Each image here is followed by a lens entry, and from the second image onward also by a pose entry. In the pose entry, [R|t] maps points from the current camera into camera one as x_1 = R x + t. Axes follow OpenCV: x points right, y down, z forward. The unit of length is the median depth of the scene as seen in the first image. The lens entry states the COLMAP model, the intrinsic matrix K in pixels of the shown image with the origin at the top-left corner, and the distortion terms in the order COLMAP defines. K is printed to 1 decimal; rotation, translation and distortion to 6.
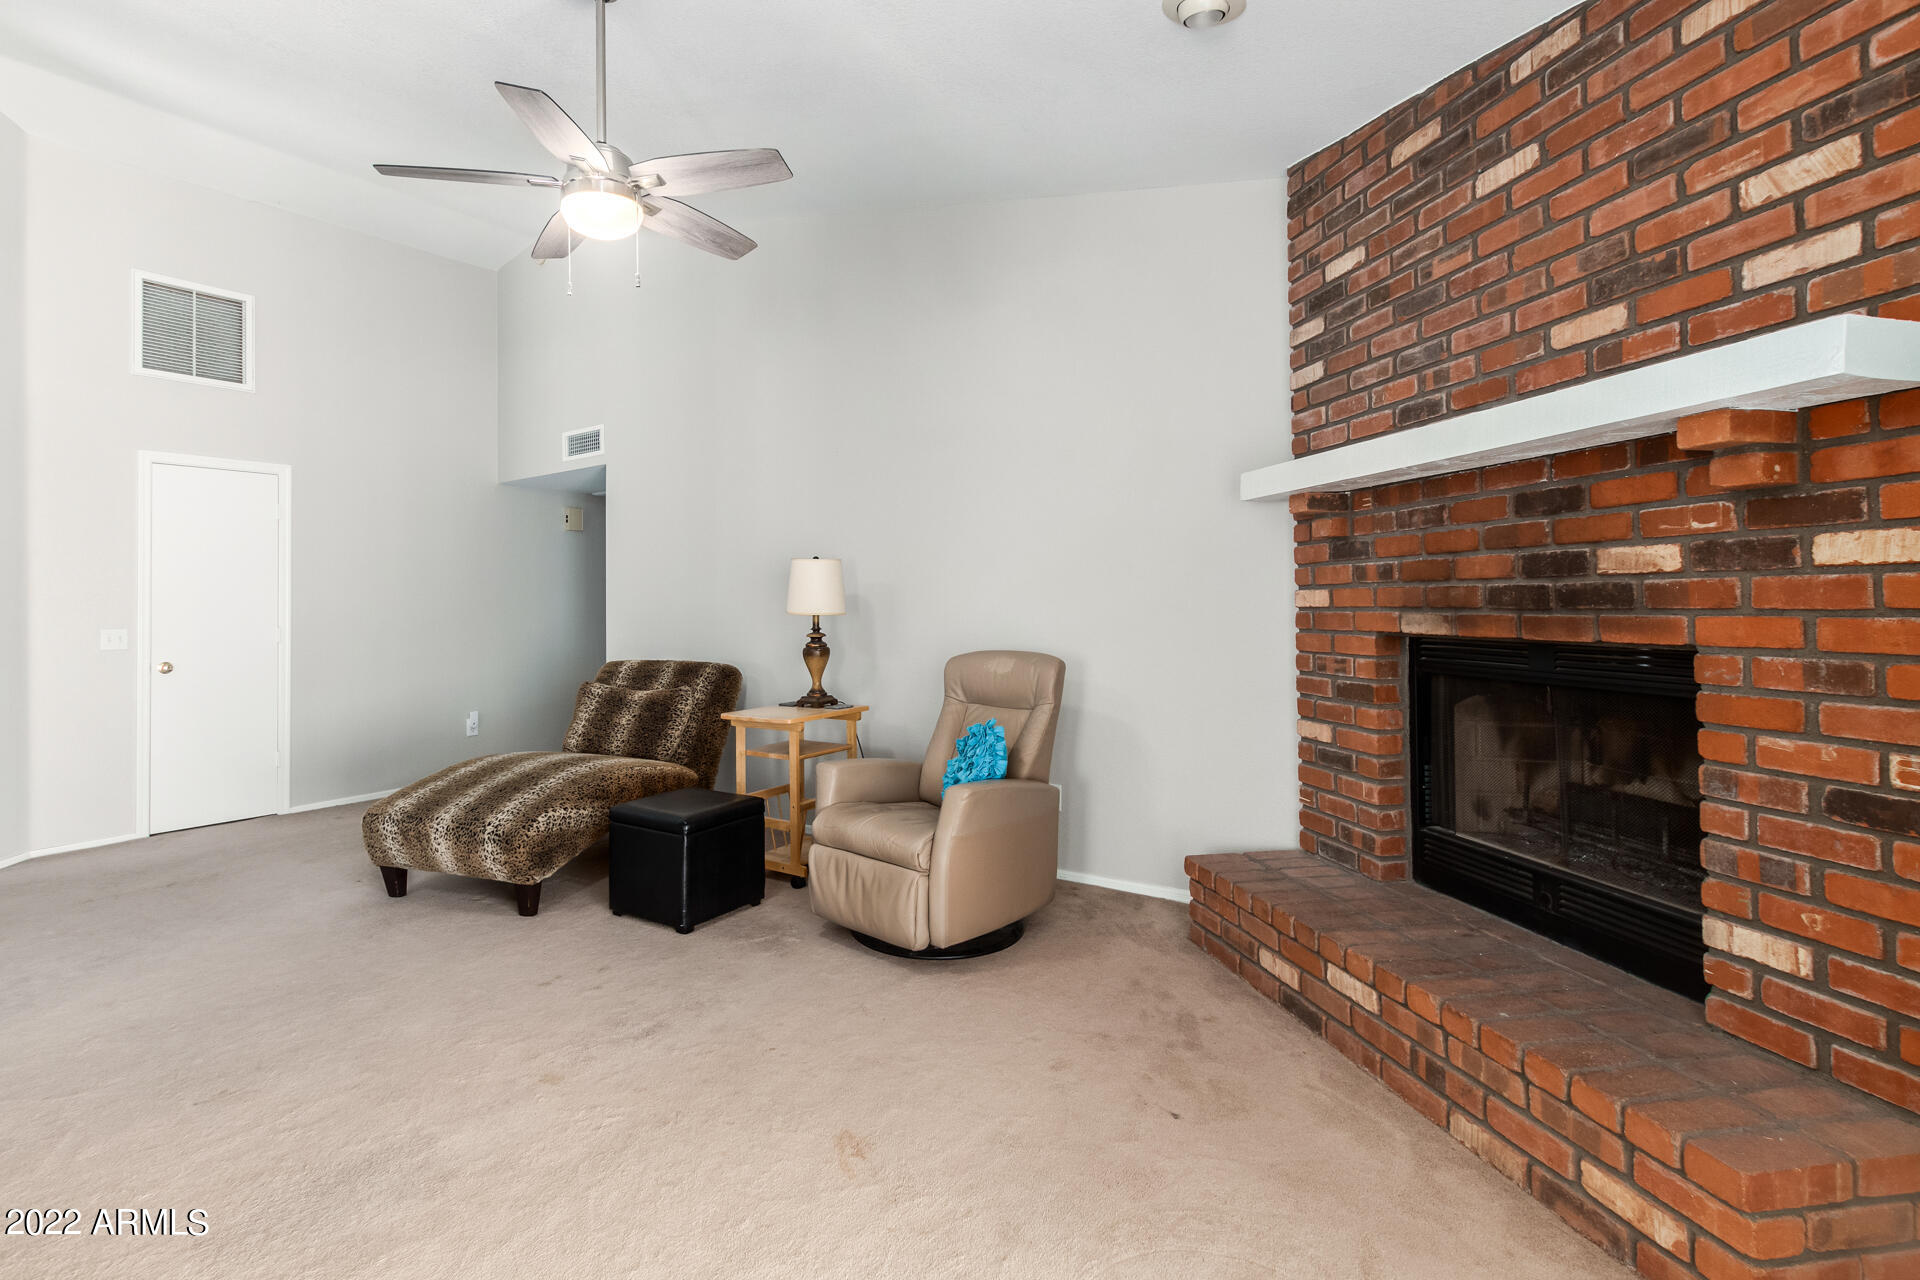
lens RADIAL K [[879.5, 0, 904.4], [0, 879.5, 597.9], [0, 0, 1]] dist [0.005166, -0.002090]
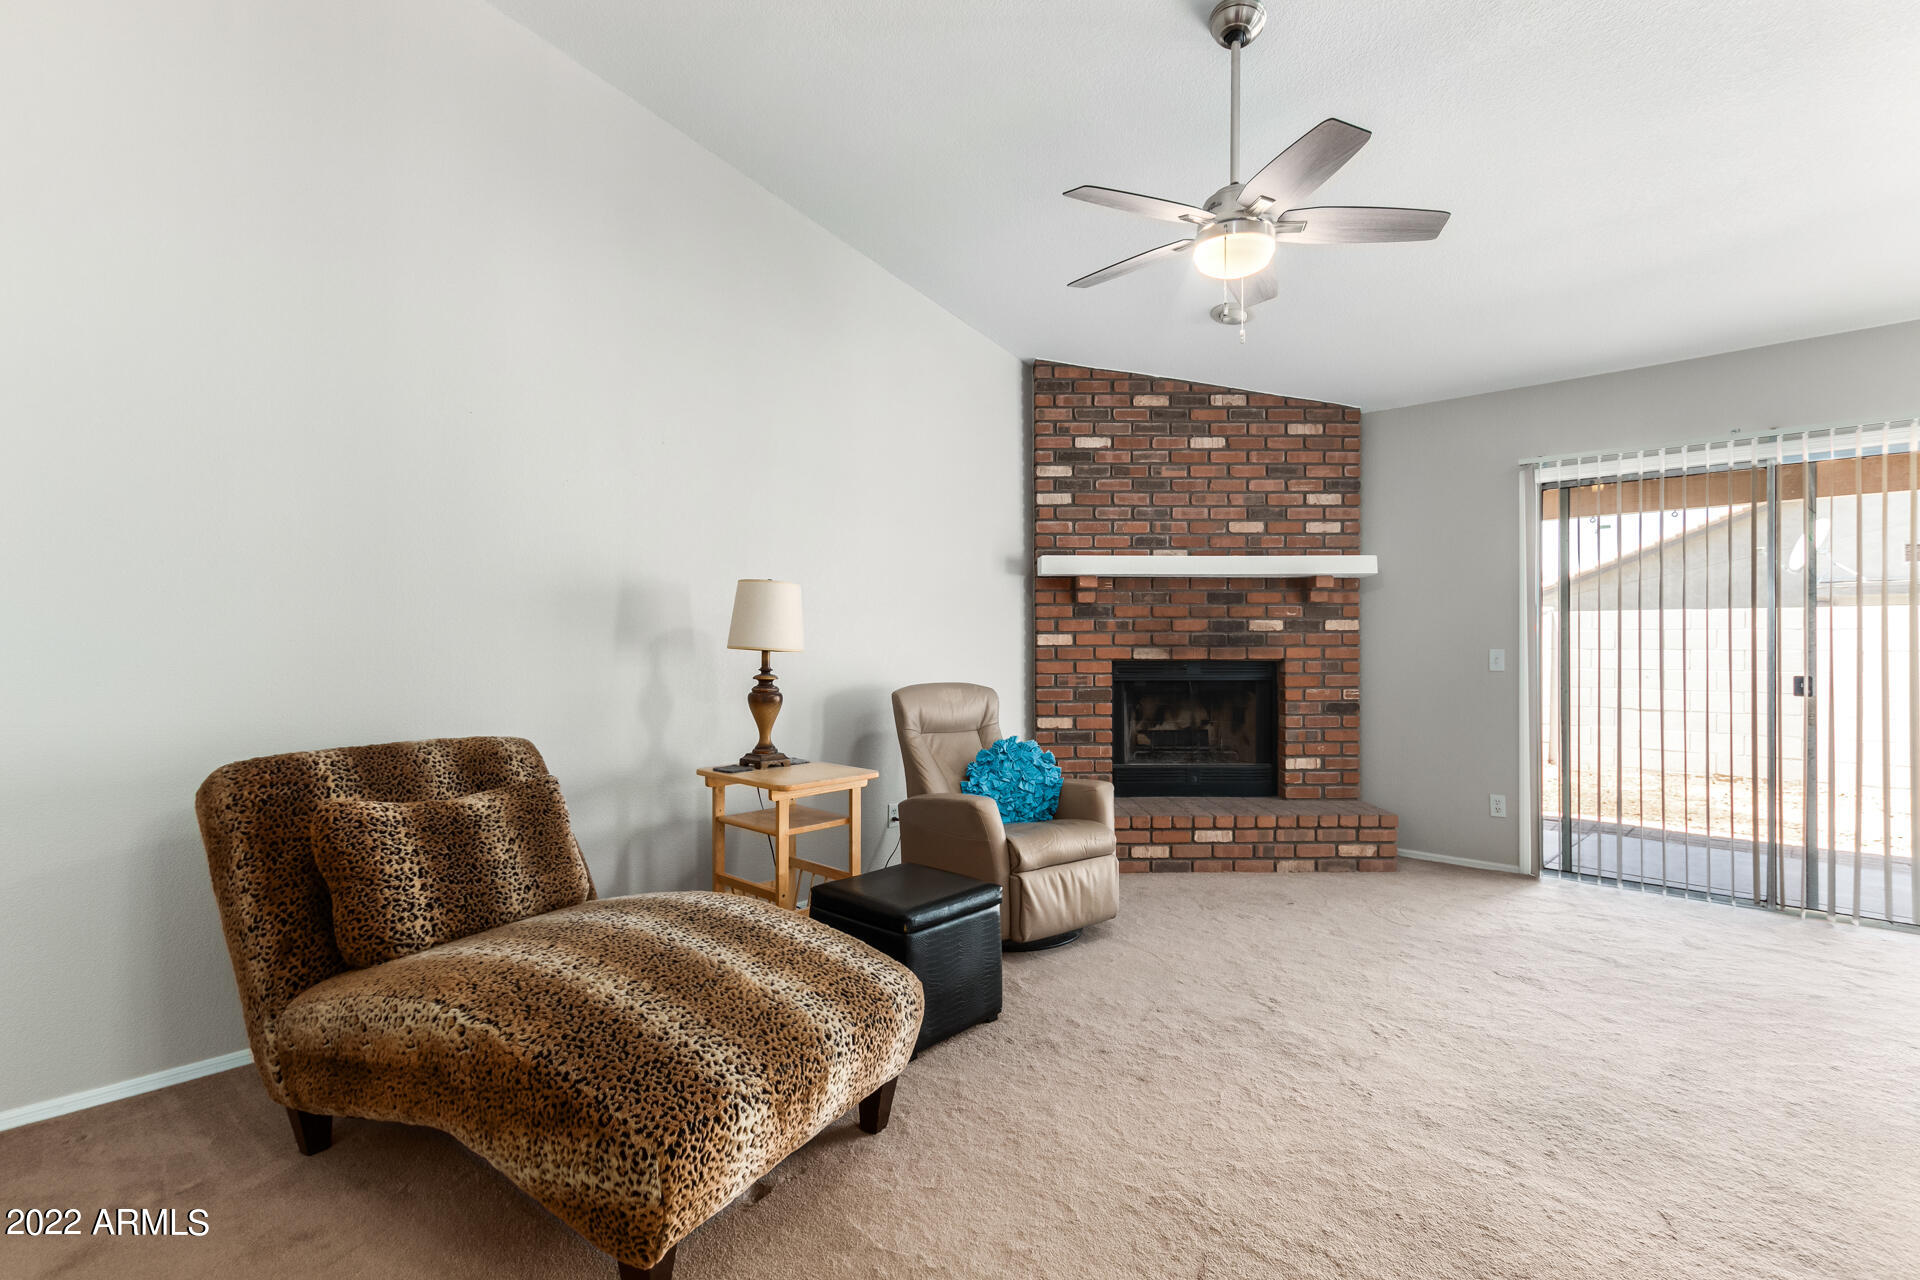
lens RADIAL K [[879.5, 0, 955.9], [0, 879.5, 646.8], [0, 0, 1]] dist [0.005166, -0.002090]
pose [[0.178423, 0.006770, 0.983931, -1.530972], [-0.005947, 0.999965, -0.005802, 0.031454], [-0.983936, -0.004817, 0.178457, 1.208504]]
